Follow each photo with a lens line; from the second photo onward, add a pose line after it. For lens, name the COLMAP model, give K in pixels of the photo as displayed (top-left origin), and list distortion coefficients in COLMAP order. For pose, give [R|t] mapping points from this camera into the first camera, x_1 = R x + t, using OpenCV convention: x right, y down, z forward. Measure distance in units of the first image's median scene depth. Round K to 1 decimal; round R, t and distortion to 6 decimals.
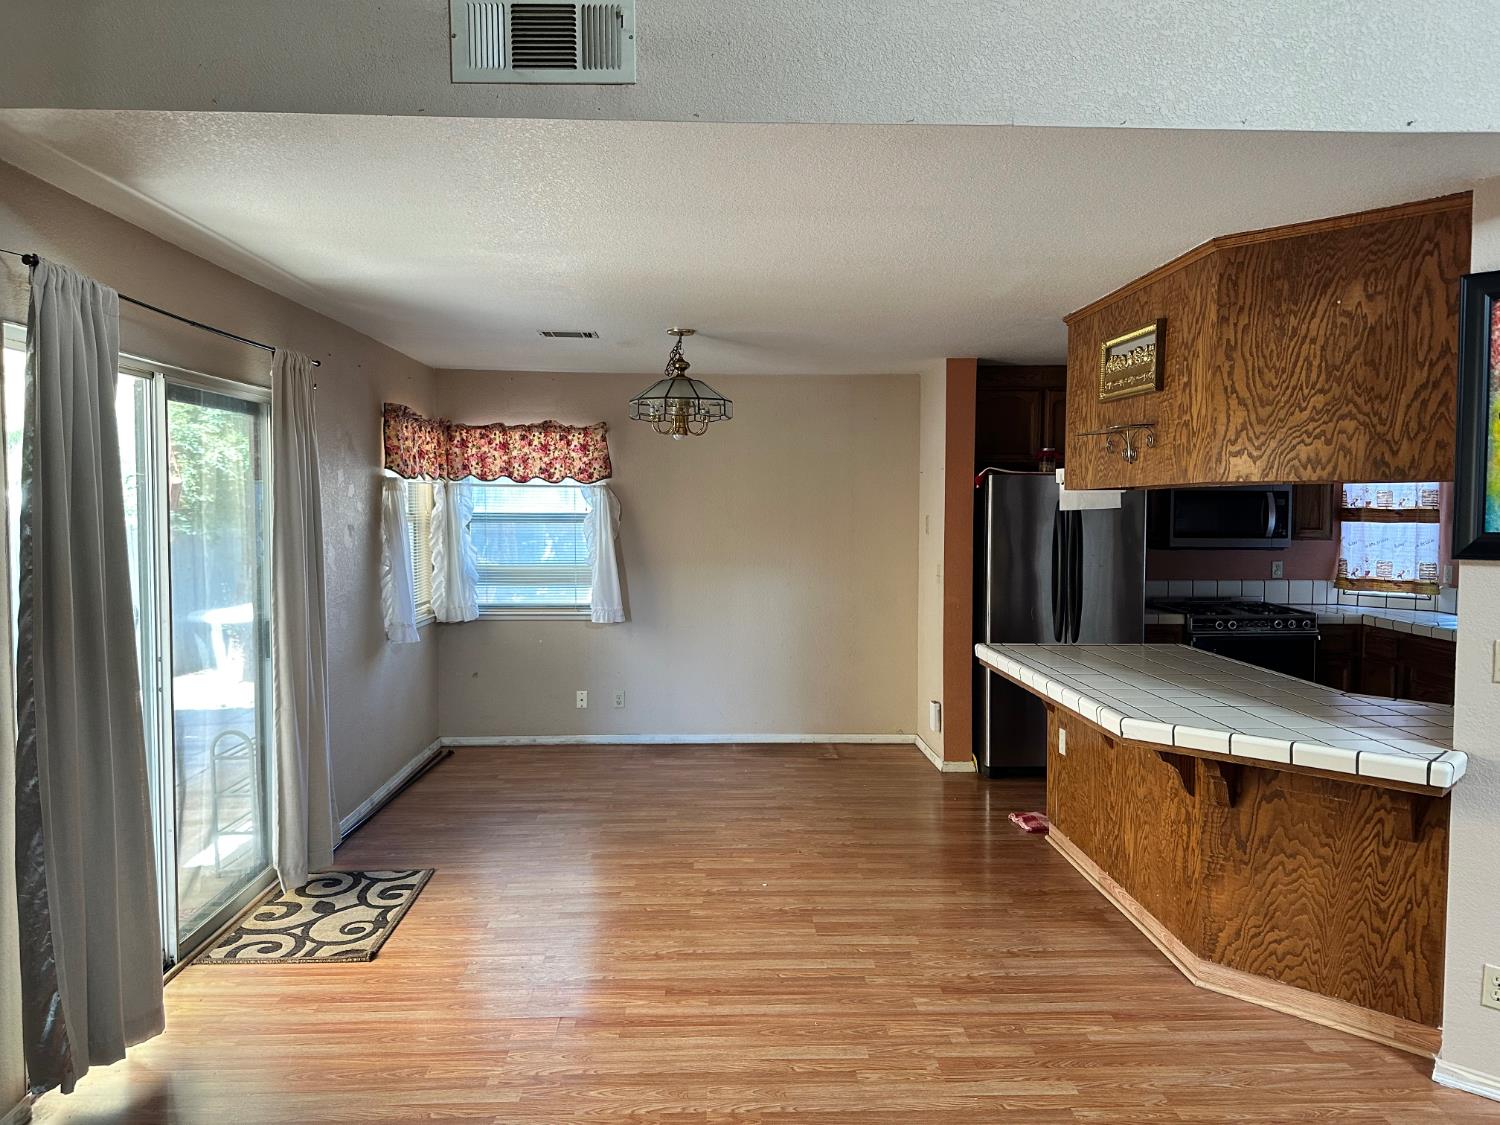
lens RADIAL K [[1048.8, 0, 753.0], [0, 1048.8, 557.0], [0, 0, 1]] dist [0.063562, -0.083643]
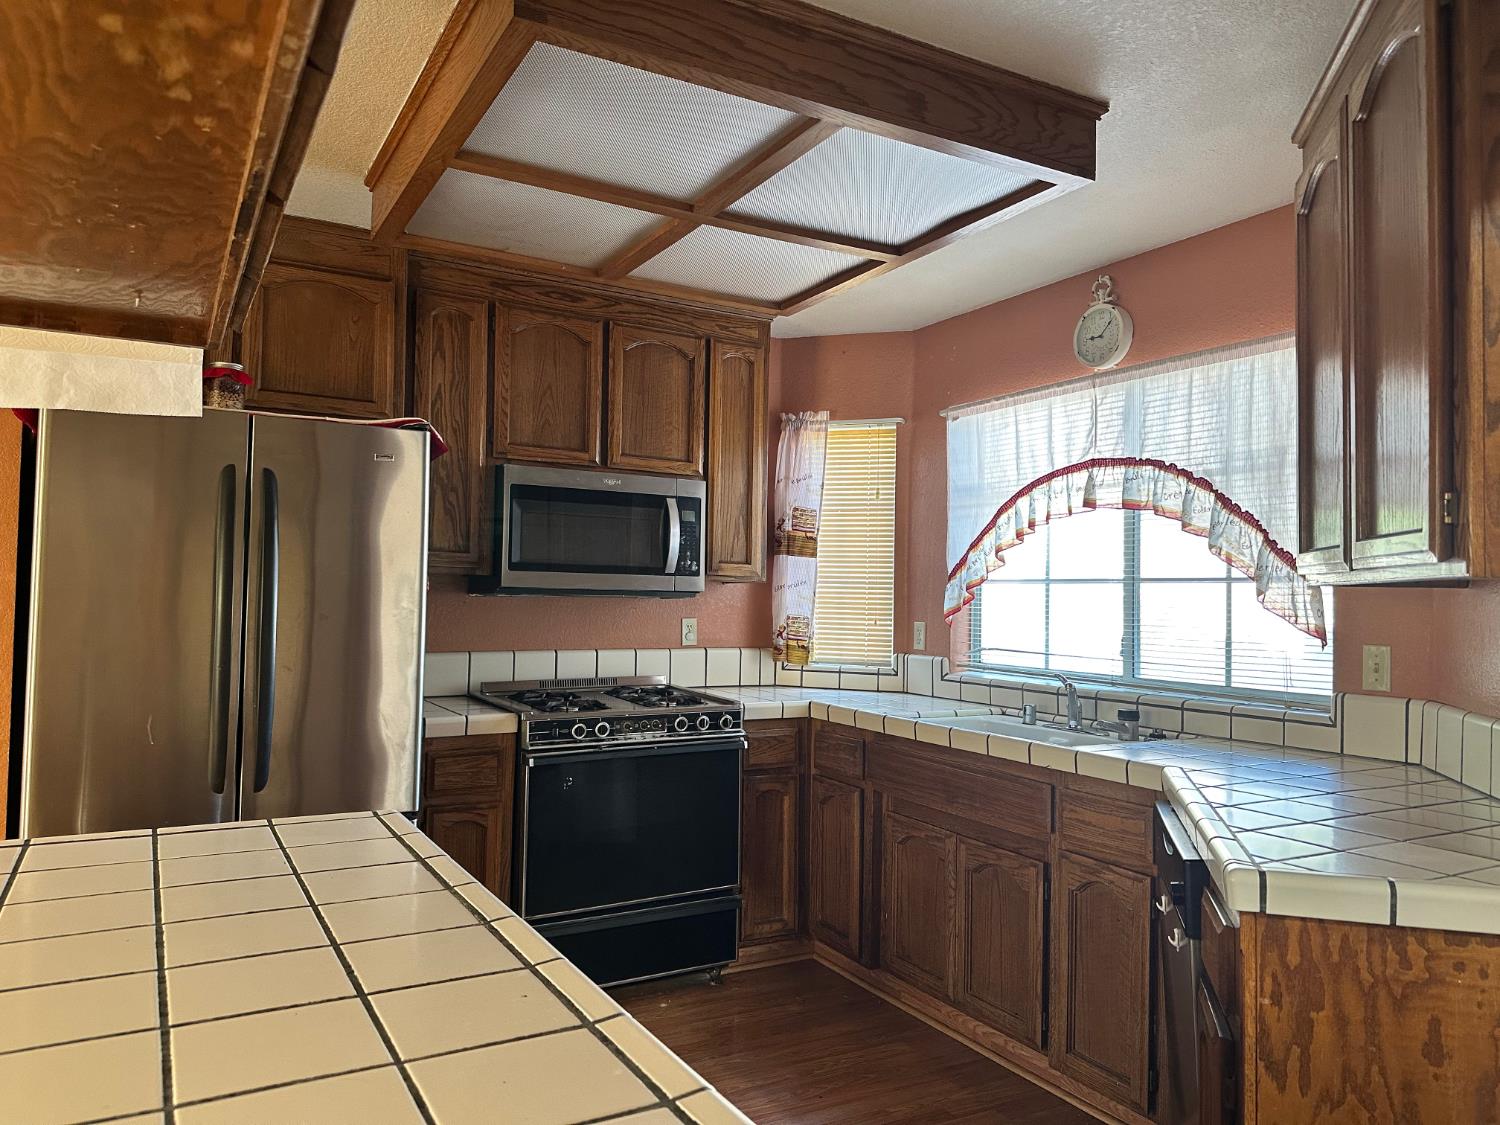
lens RADIAL K [[1048.8, 0, 740.5], [0, 1048.8, 562.9], [0, 0, 1]] dist [0.063562, -0.083643]
pose [[0.894379, 0.026740, 0.446510, 0.517292], [0.008244, 0.997057, -0.076223, 0.039465], [-0.447234, 0.071853, 0.891526, 0.917423]]
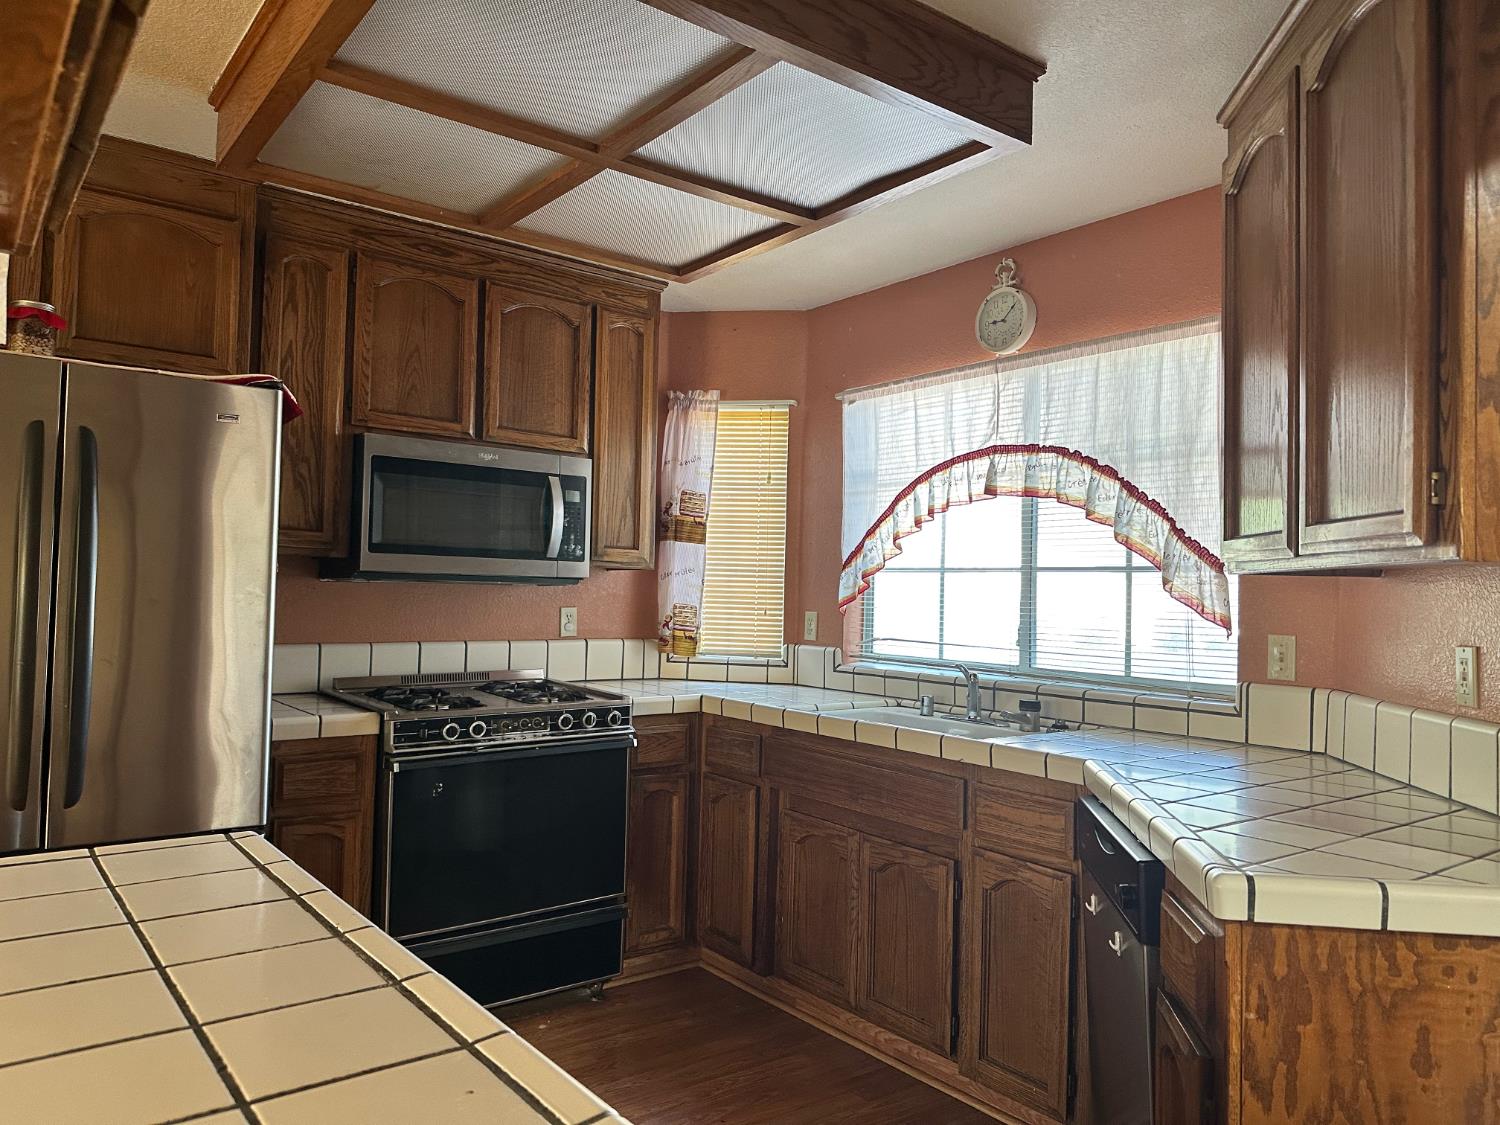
lens RADIAL K [[1048.8, 0, 748.2], [0, 1048.8, 559.7], [0, 0, 1]] dist [0.063562, -0.083643]
pose [[0.818856, 0.034102, 0.572985, 0.514968], [0.007983, 0.997460, -0.070773, 0.041310], [-0.573943, 0.062528, 0.816505, 0.994549]]
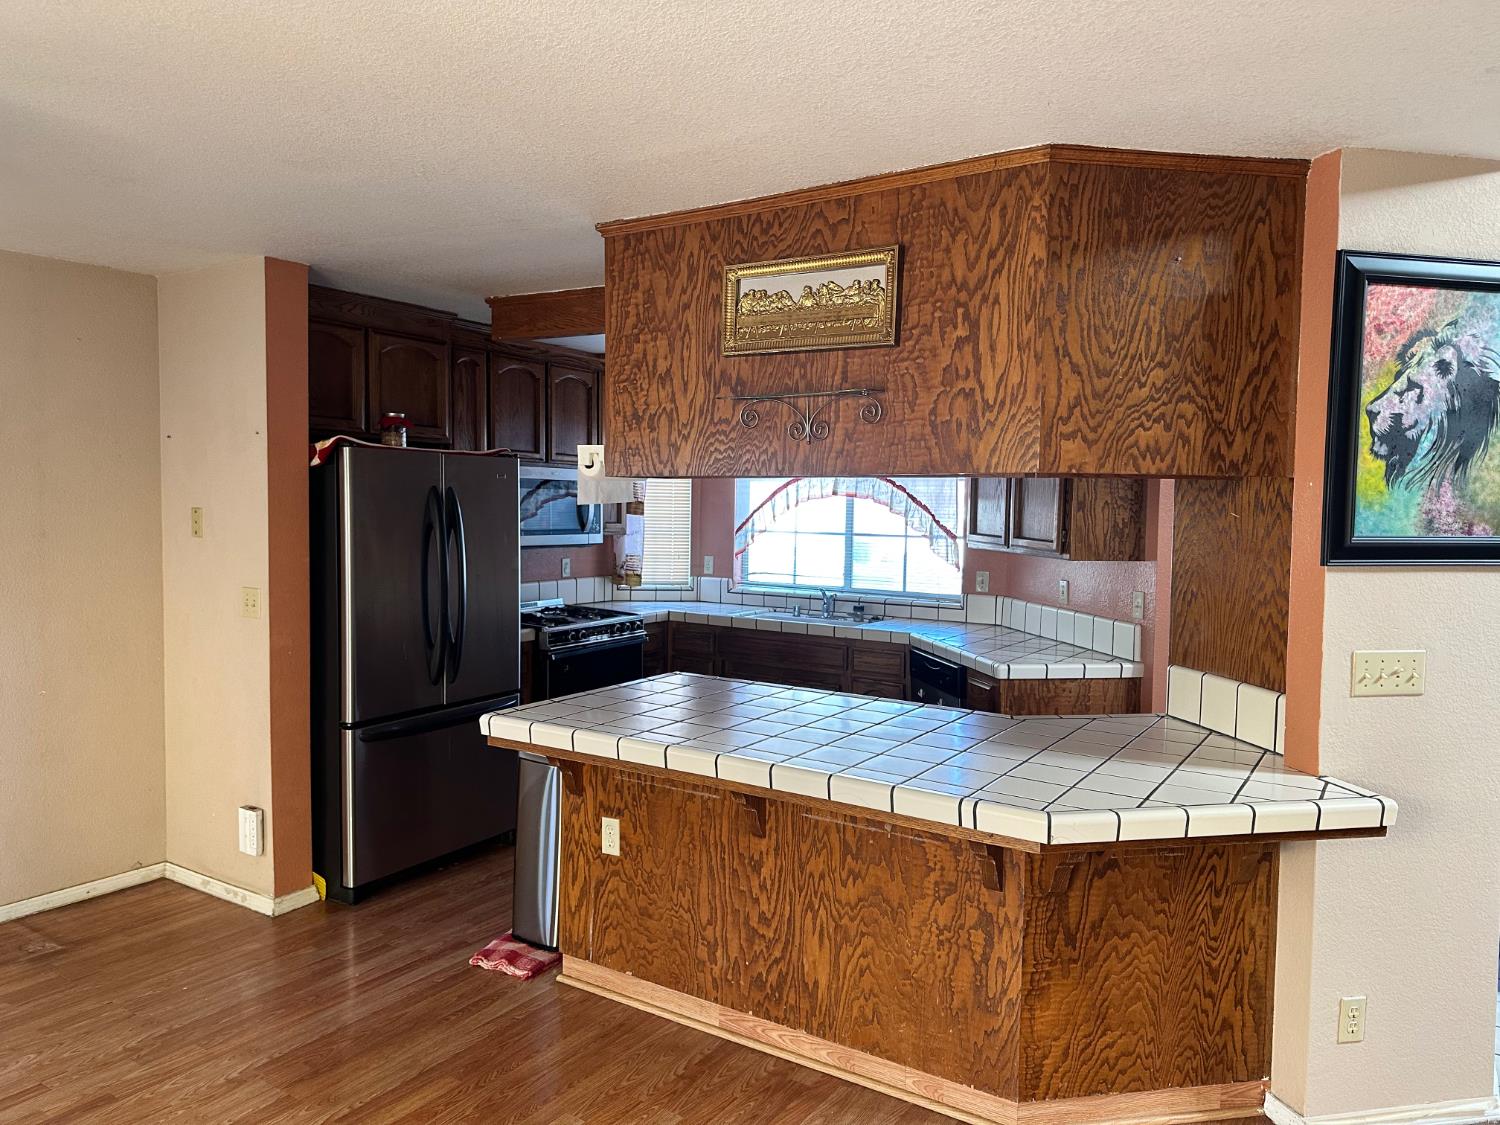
lens RADIAL K [[1048.8, 0, 735.5], [0, 1048.8, 550.8], [0, 0, 1]] dist [0.063562, -0.083643]
pose [[0.583974, -0.034639, 0.811033, -0.308367], [0.027914, 0.999355, 0.022582, -0.038469], [-0.811292, 0.009452, 0.584564, 0.749902]]
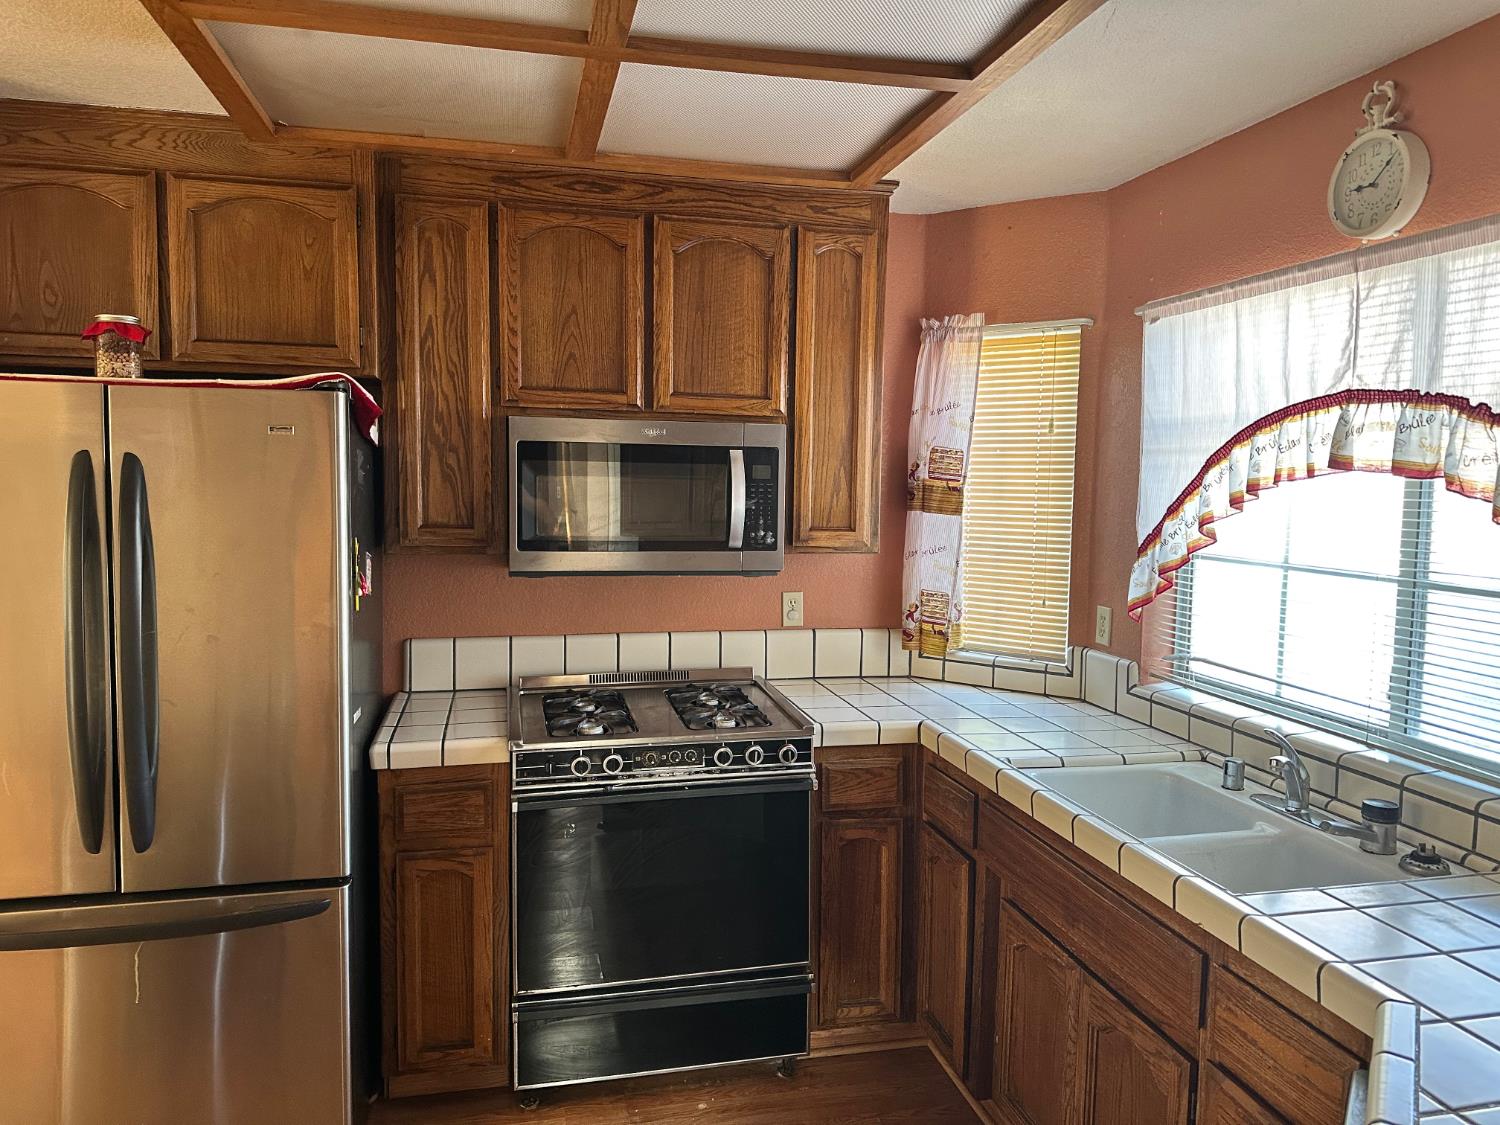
lens RADIAL K [[1048.8, 0, 743.4], [0, 1048.8, 552.7], [0, 0, 1]] dist [0.063562, -0.083643]
pose [[0.985100, -0.004823, 0.171916, 0.812816], [-0.000201, 0.999574, 0.029194, -0.057999], [-0.171983, -0.028794, 0.984679, 1.105806]]
